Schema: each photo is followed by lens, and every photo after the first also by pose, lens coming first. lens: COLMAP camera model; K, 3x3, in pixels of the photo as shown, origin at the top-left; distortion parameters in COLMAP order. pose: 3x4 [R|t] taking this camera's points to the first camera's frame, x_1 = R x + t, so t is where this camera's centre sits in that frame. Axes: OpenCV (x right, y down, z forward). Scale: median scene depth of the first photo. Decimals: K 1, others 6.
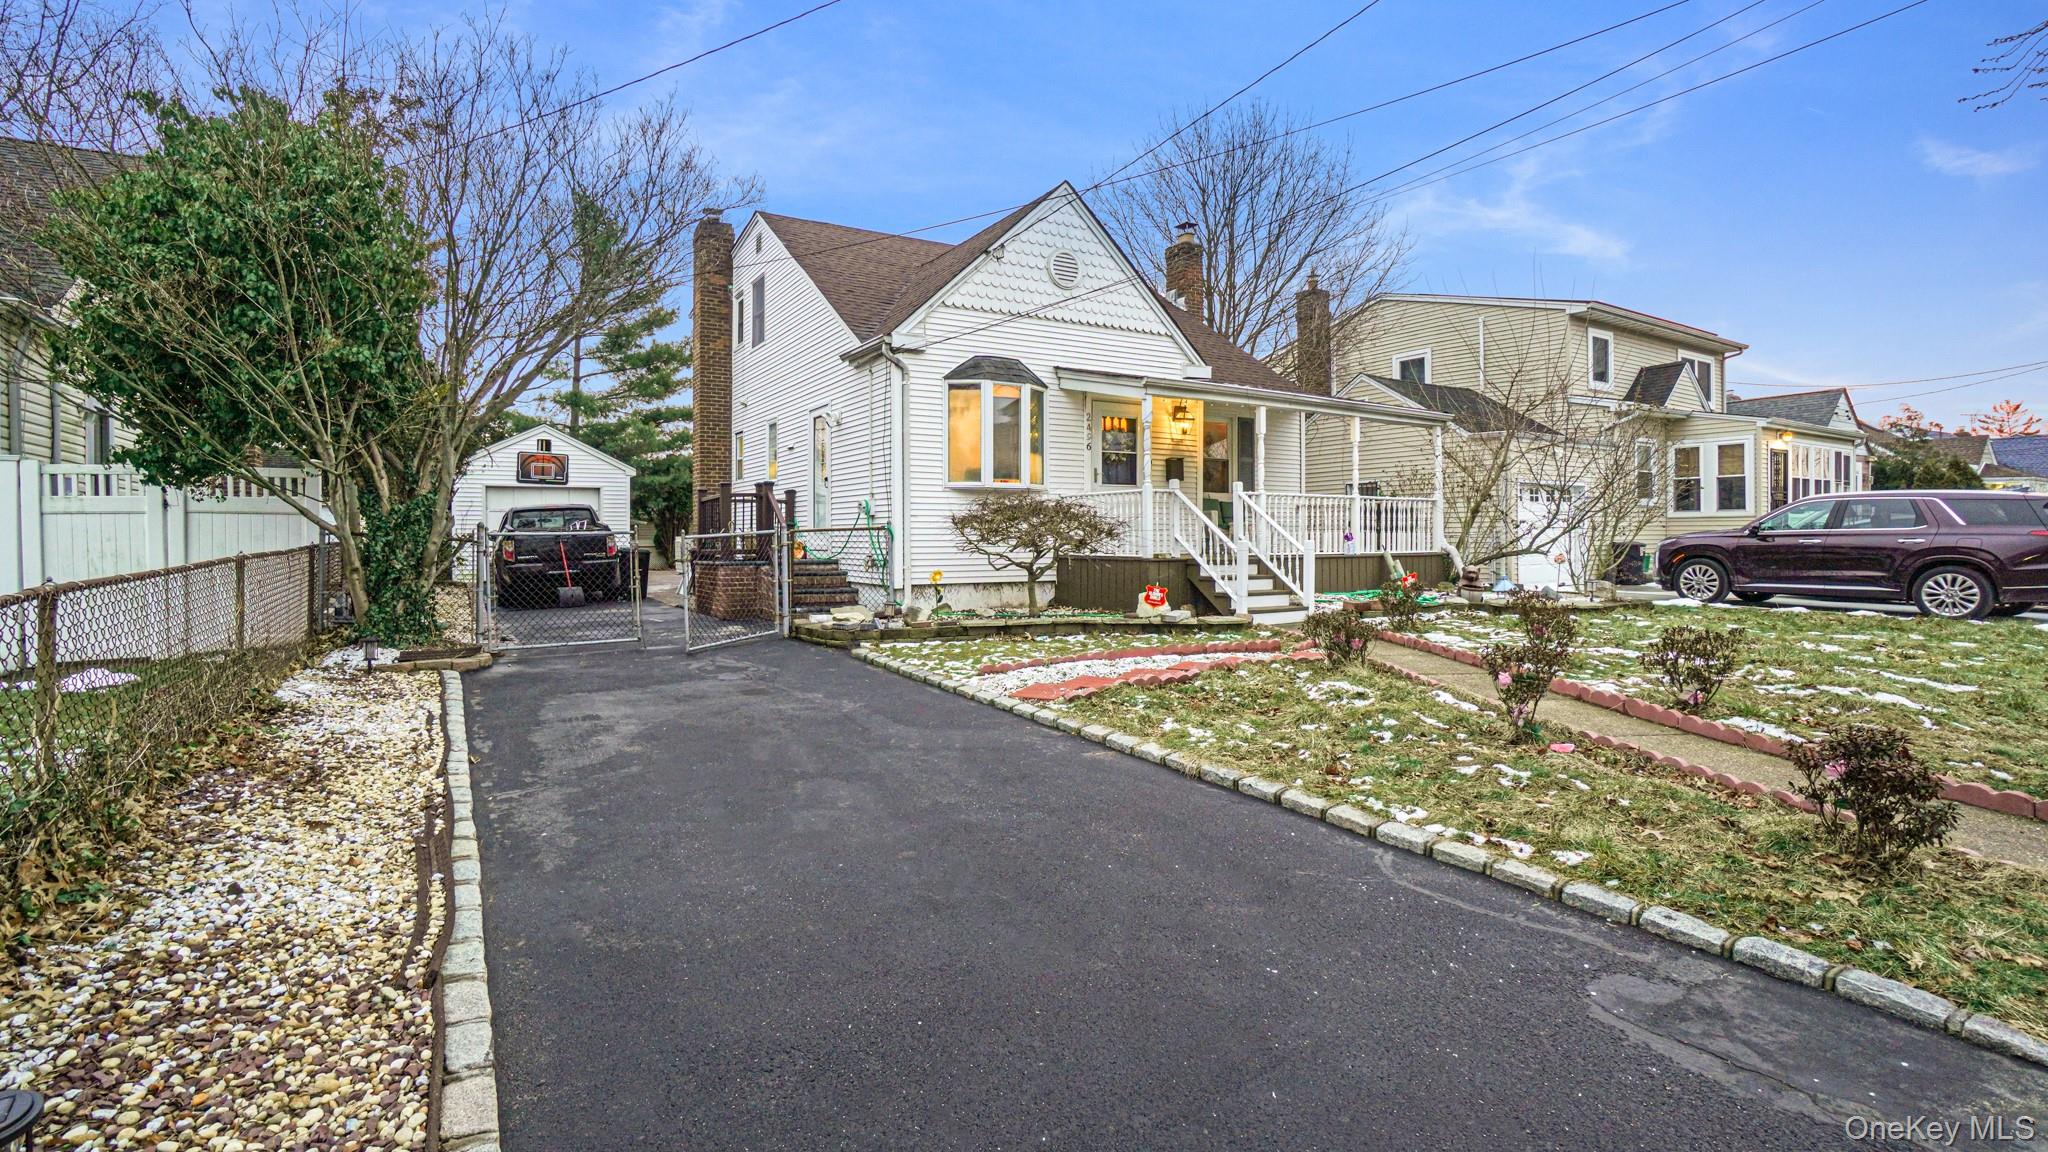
lens RADIAL K [[904.1, 0, 1022.7], [0, 904.1, 560.2], [0, 0, 1]] dist [-0.063762, -0.000082]
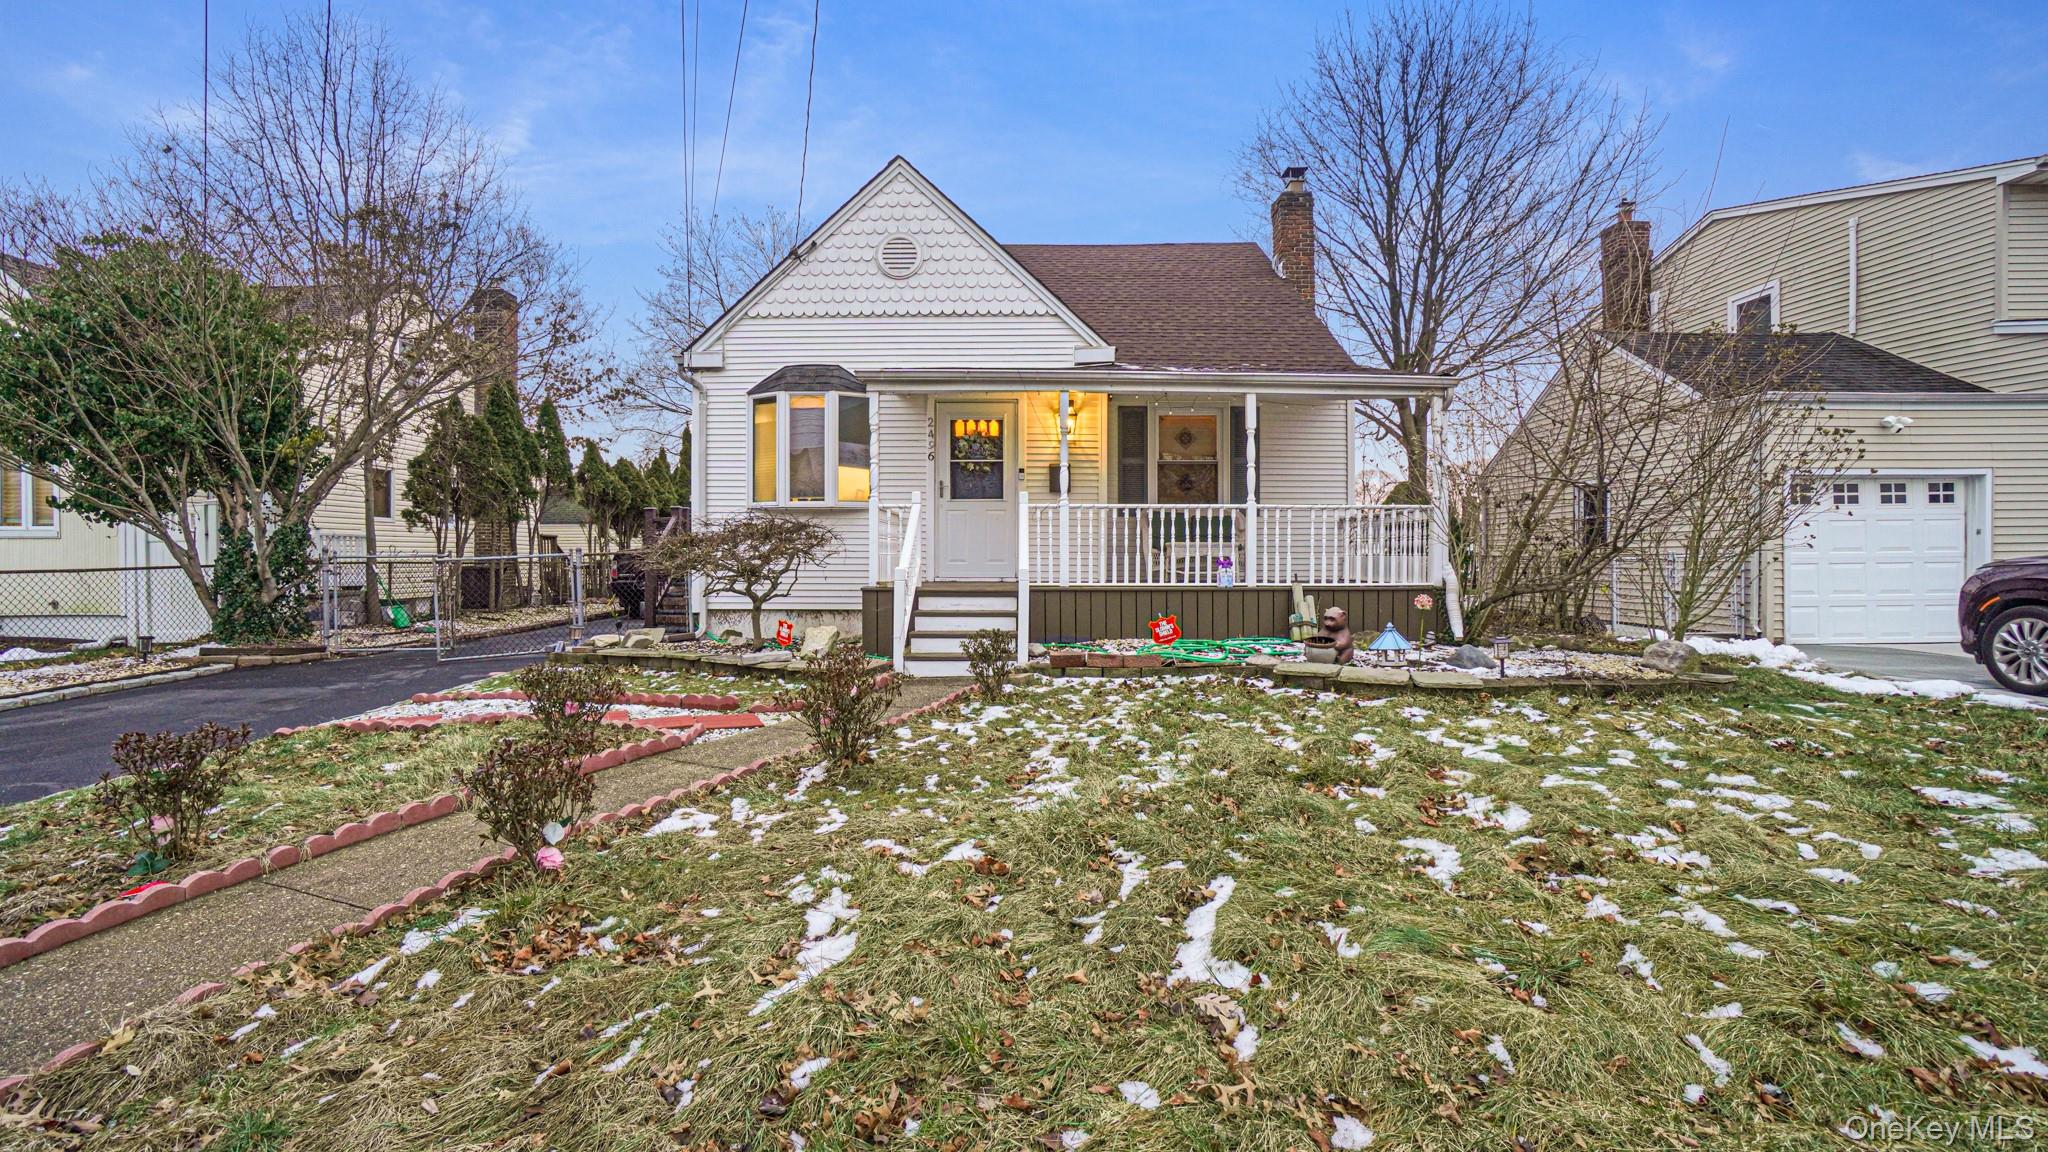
lens RADIAL K [[902.9, 0, 1024.0], [0, 902.9, 576.0], [0, 0, 1]] dist [-0.033500, 0.000533]
pose [[0.865052, 0.011232, -0.501557, 0.597312], [-0.015265, 0.999876, -0.003936, -0.009520], [0.501451, 0.011061, 0.865116, 0.303260]]
